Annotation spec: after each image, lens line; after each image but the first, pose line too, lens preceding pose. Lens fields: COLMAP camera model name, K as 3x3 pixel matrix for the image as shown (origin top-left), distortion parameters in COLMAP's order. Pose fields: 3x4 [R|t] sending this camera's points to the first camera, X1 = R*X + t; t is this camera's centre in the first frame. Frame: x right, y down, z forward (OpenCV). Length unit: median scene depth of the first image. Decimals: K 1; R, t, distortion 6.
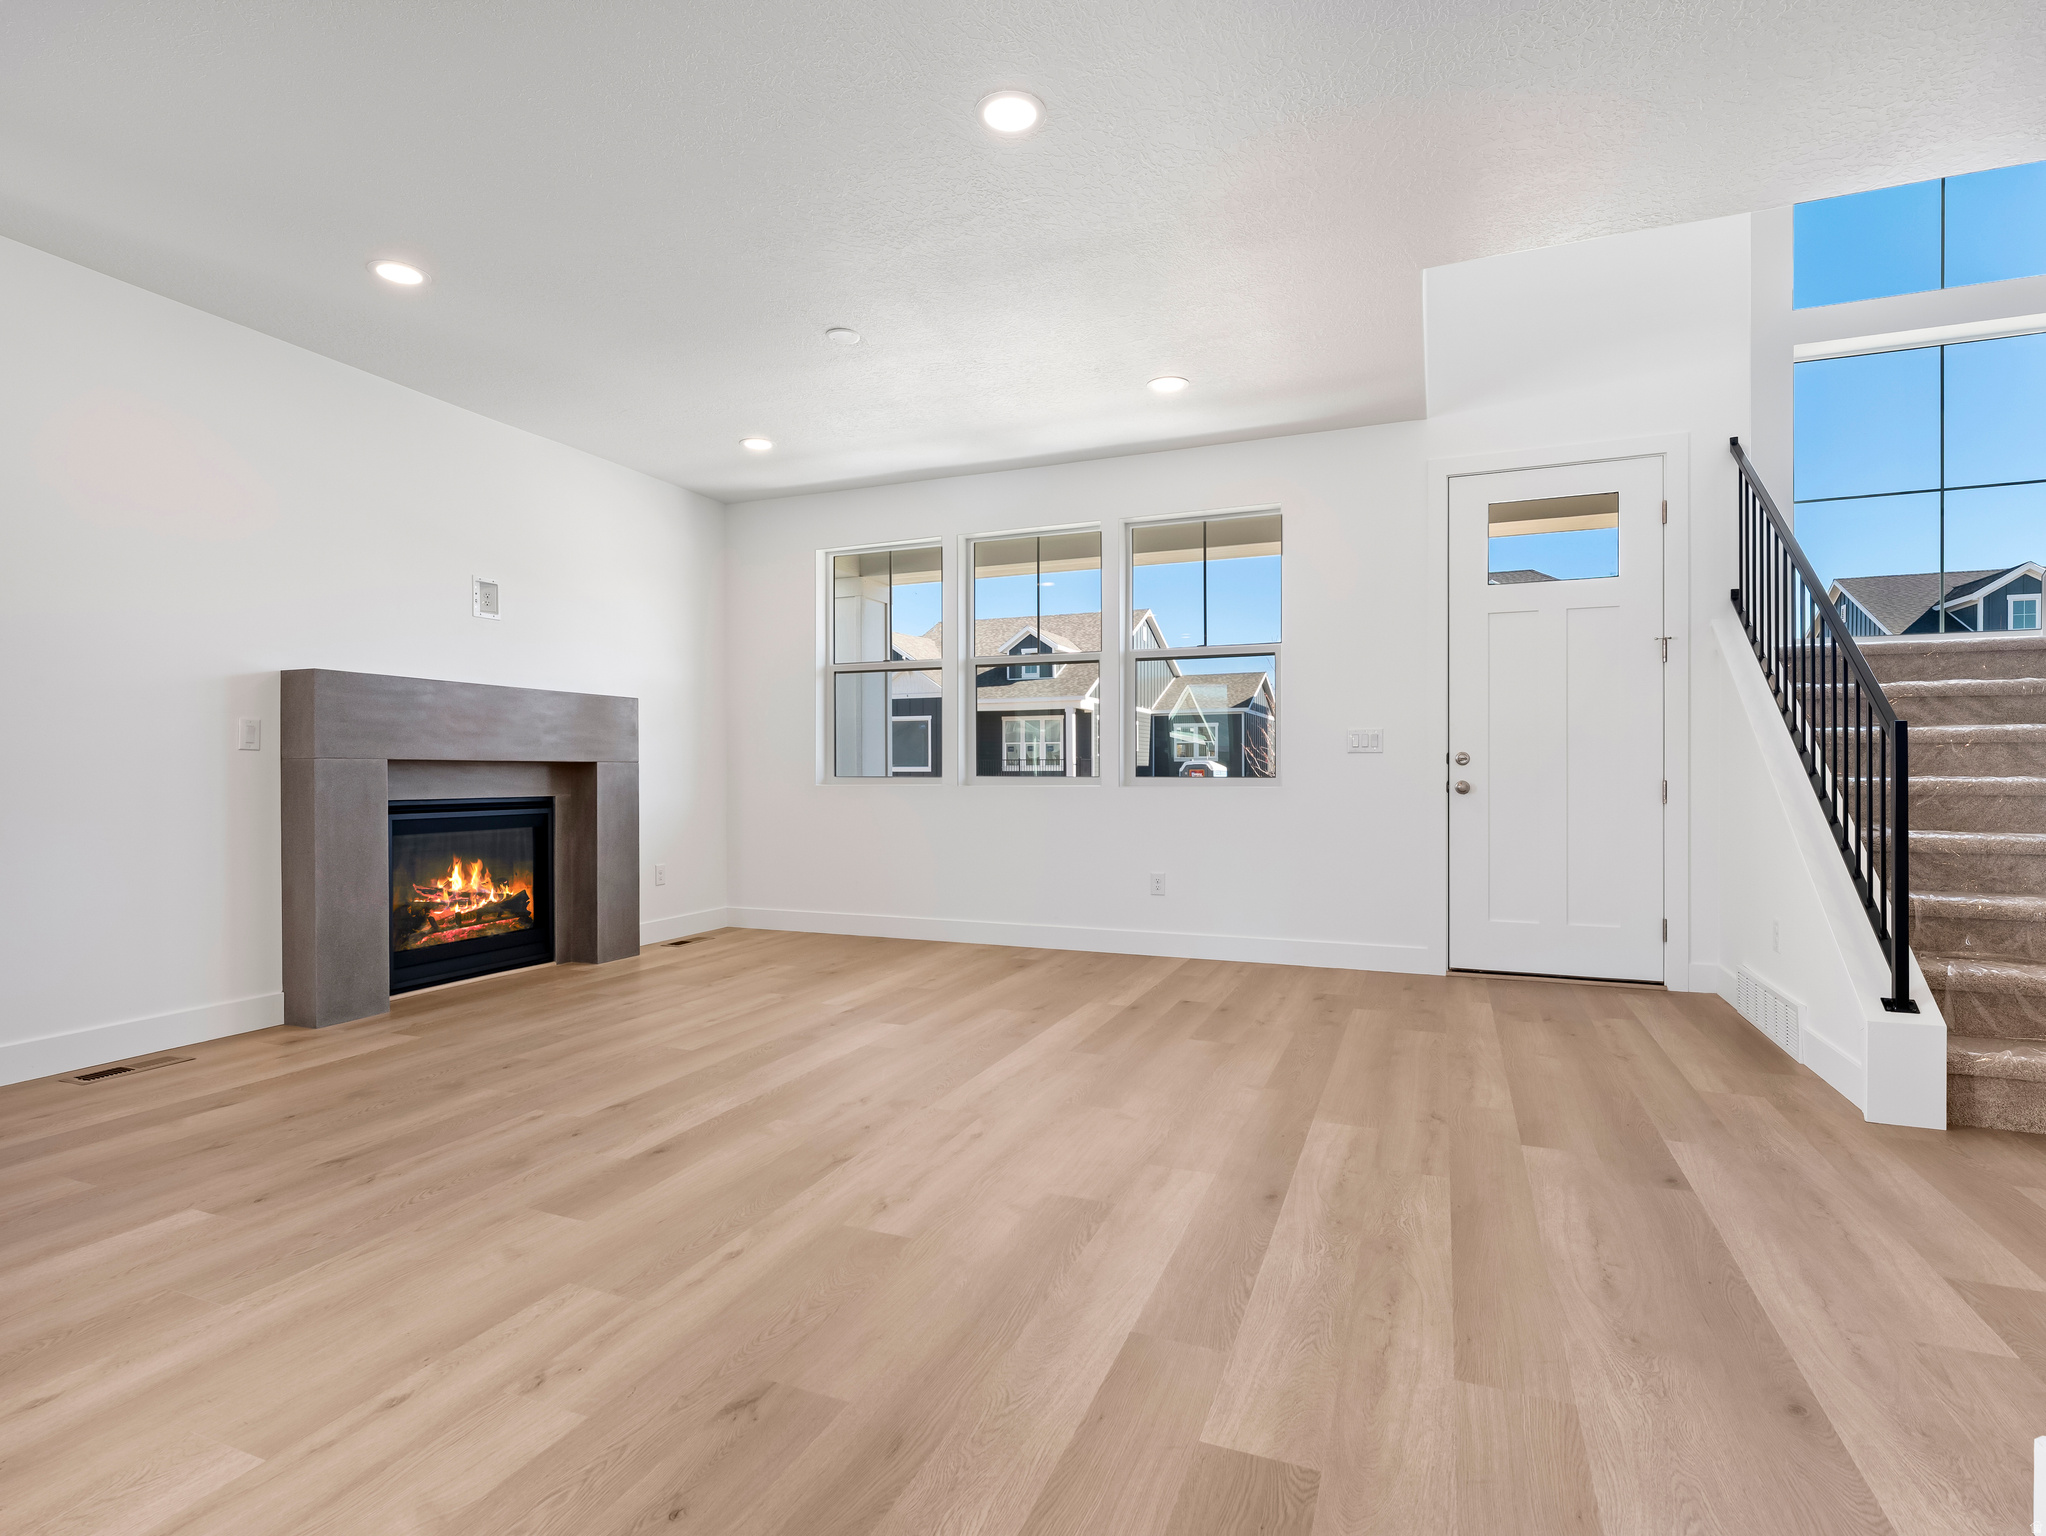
lens RADIAL K [[1035.4, 0, 1023.0], [0, 1035.4, 768.0], [0, 0, 1]] dist [-0.000280, -0.000075]
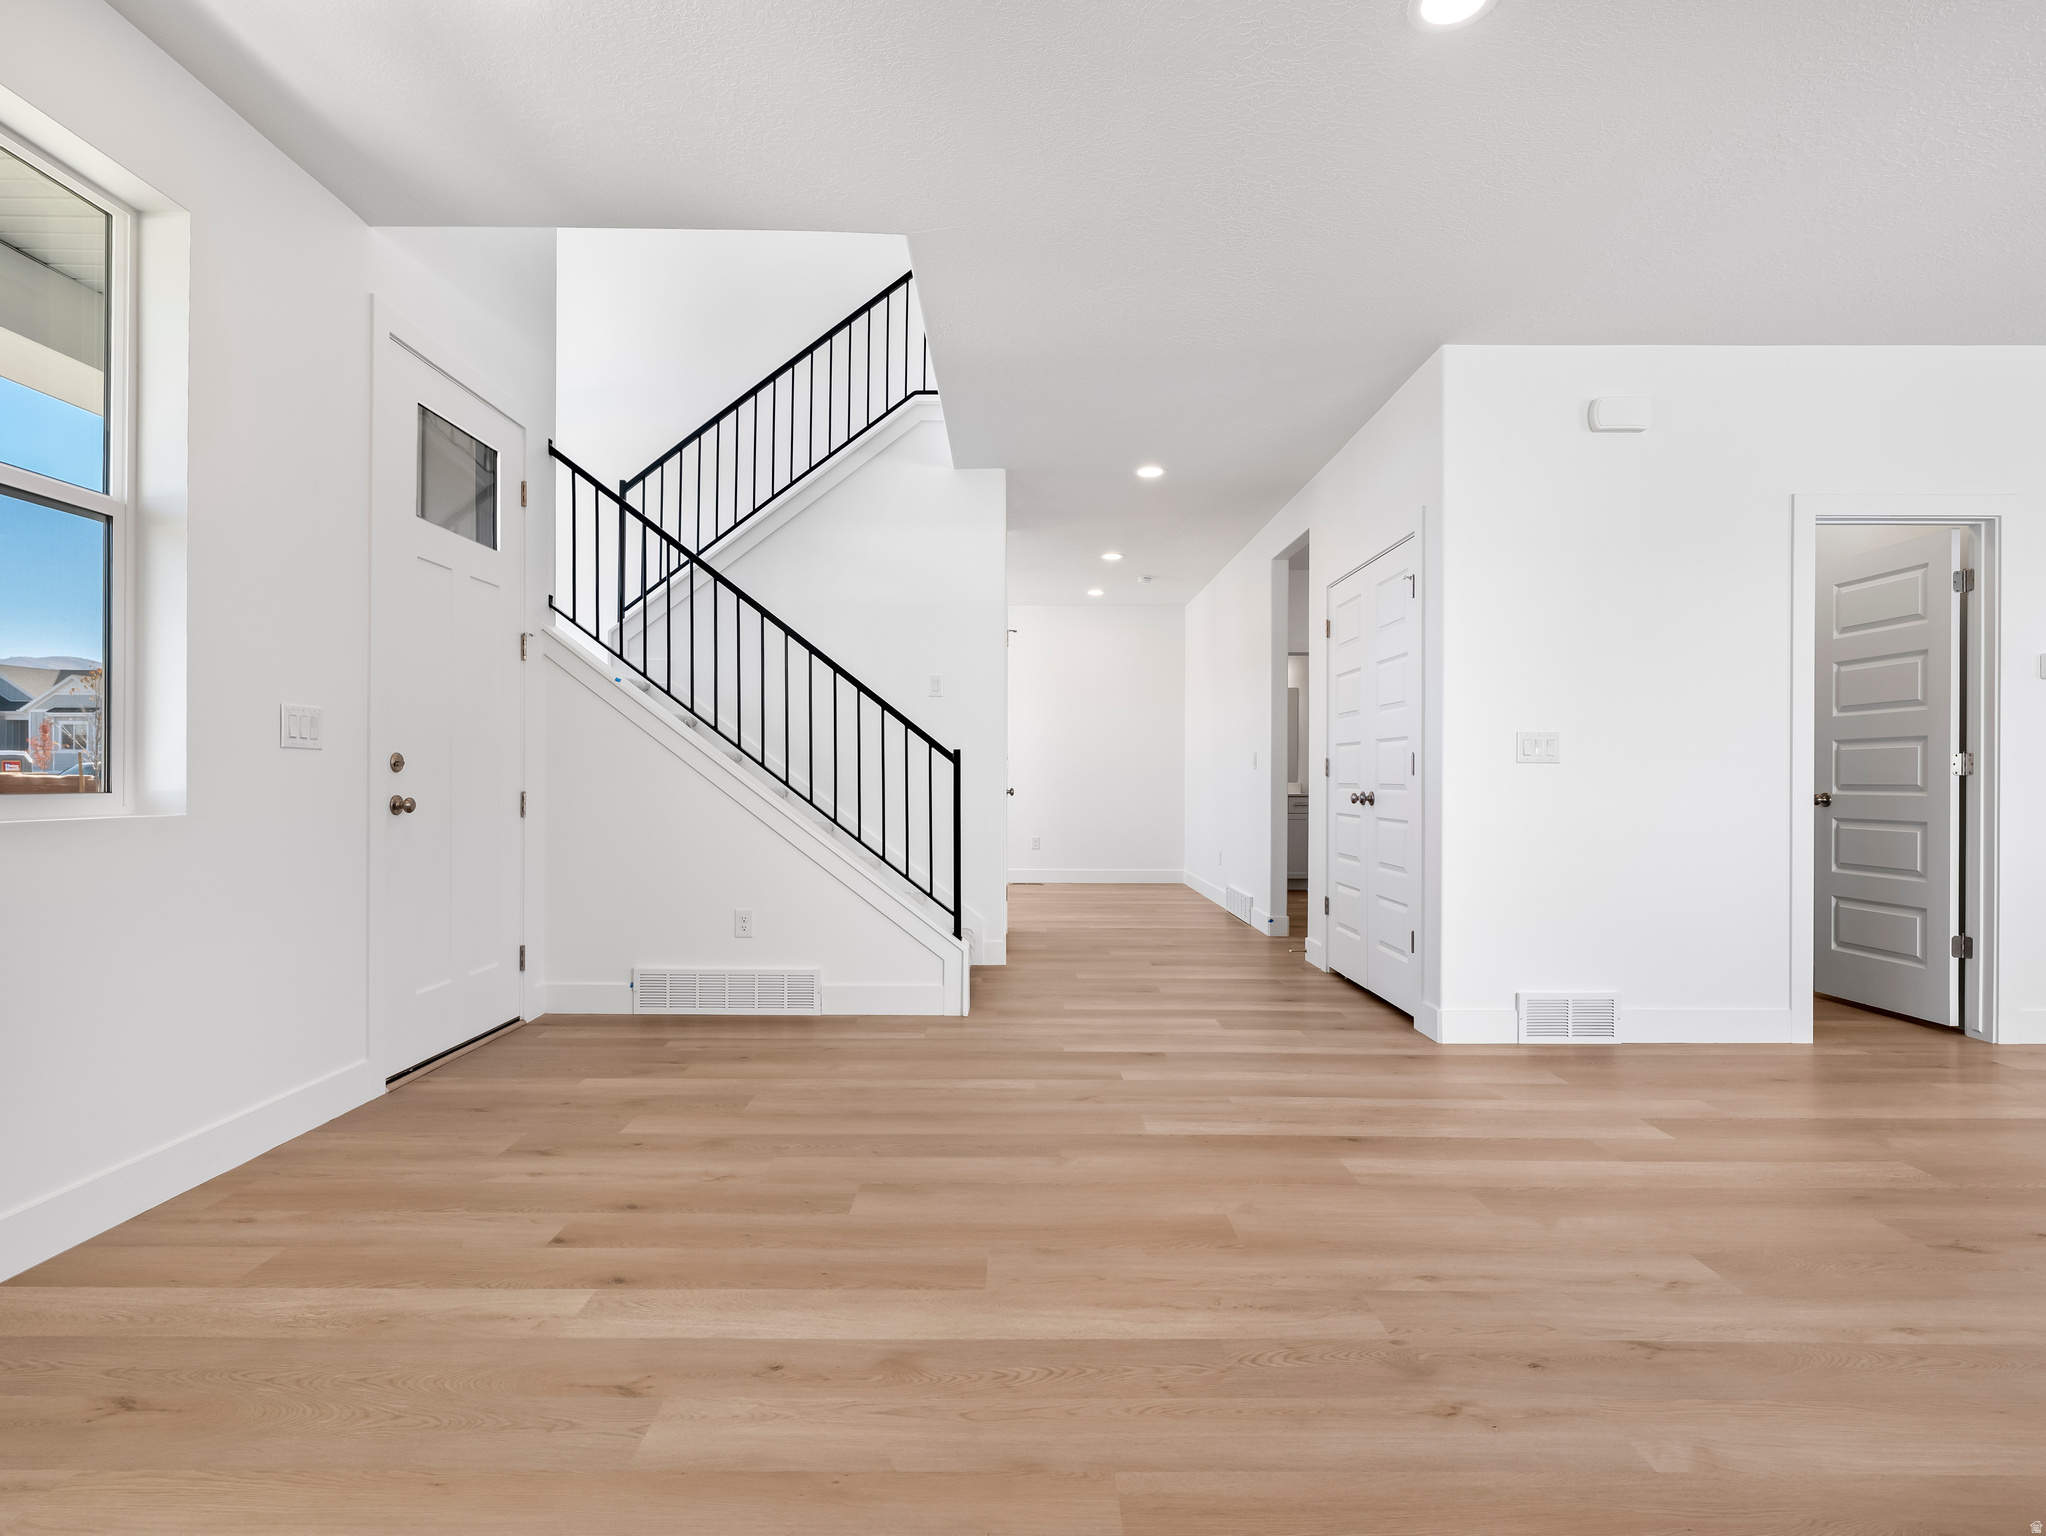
lens RADIAL K [[1035.4, 0, 1023.0], [0, 1035.4, 768.0], [0, 0, 1]] dist [-0.000280, -0.000075]
pose [[-0.382353, 0.012589, 0.923930, -0.649235], [-0.005939, 0.999853, -0.016082, 0.007170], [-0.923997, -0.011637, -0.382222, 1.630526]]
